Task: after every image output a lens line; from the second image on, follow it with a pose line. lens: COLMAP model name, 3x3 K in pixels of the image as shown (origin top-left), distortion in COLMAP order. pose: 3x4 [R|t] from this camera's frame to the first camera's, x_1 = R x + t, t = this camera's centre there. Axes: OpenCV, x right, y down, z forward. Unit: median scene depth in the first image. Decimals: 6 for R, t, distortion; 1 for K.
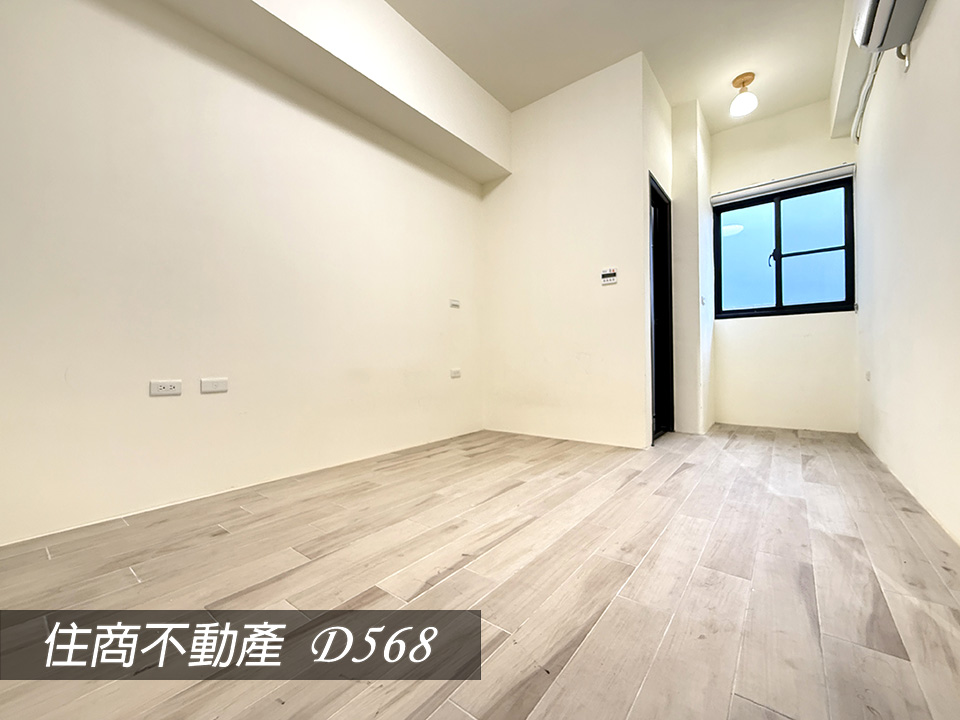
lens RADIAL K [[389.6, 0, 477.4], [0, 389.6, 359.8], [0, 0, 1]] dist [0.000545, -0.000048]
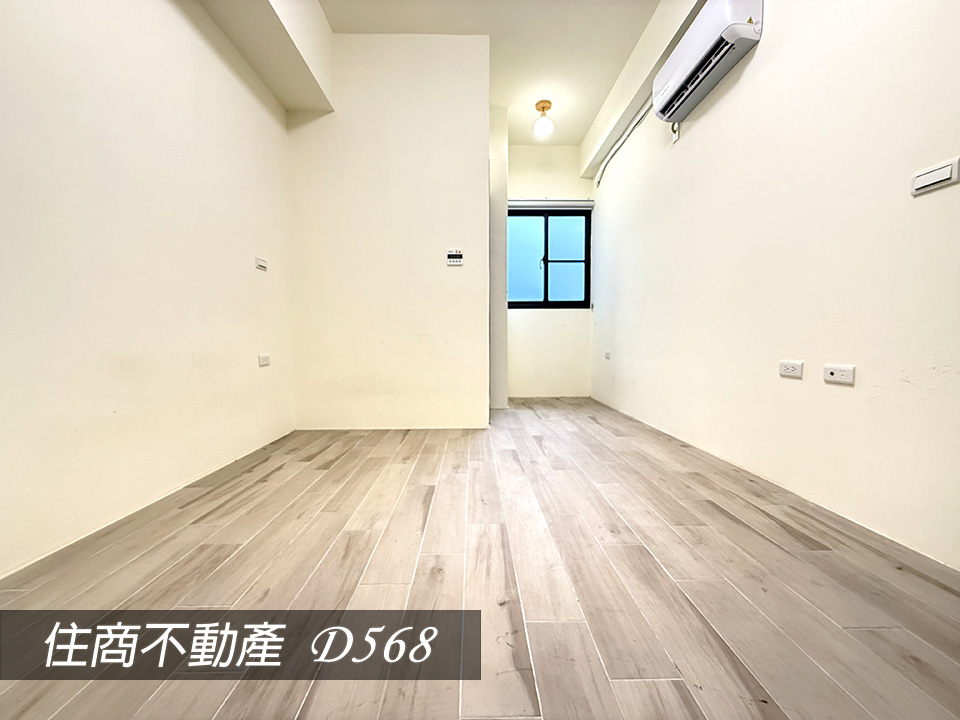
lens RADIAL K [[383.3, 0, 476.4], [0, 383.3, 359.8], [0, 0, 1]] dist [-0.000515, 0.000095]
pose [[0.775217, -0.022516, 0.631294, -0.305957], [-0.006197, 0.999045, 0.043242, 0.000599], [-0.631665, -0.037434, 0.774337, 0.279200]]
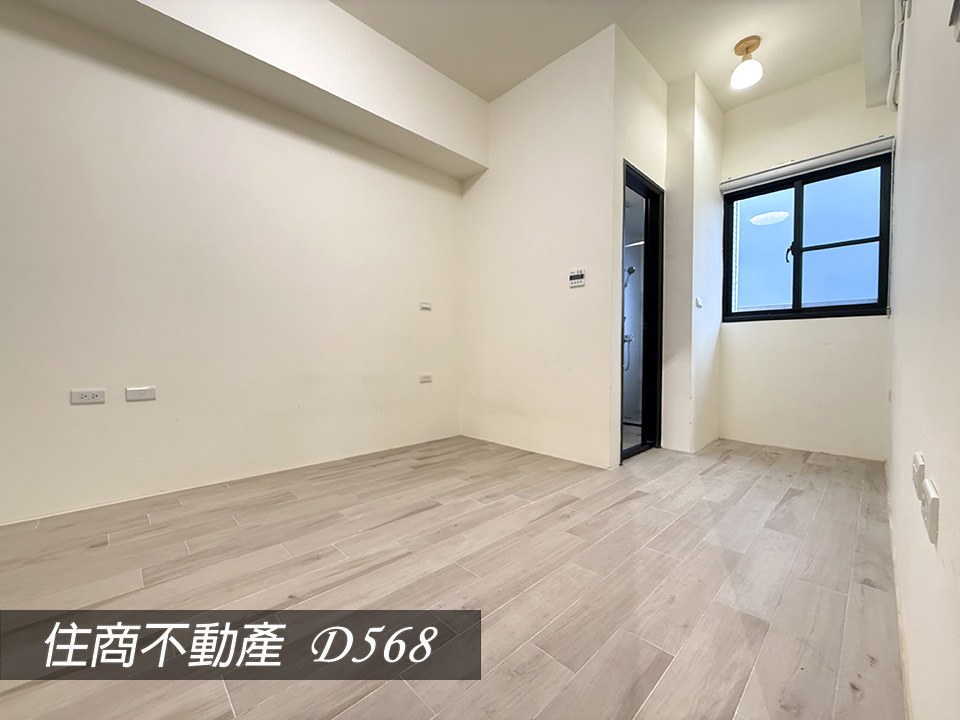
lens RADIAL K [[383.3, 0, 476.4], [0, 383.3, 359.8], [0, 0, 1]] dist [-0.000515, 0.000095]
pose [[0.990802, 0.017399, -0.134194, 0.300642], [-0.014430, 0.999630, 0.023069, -0.052743], [0.134545, -0.020920, 0.990687, 0.097641]]
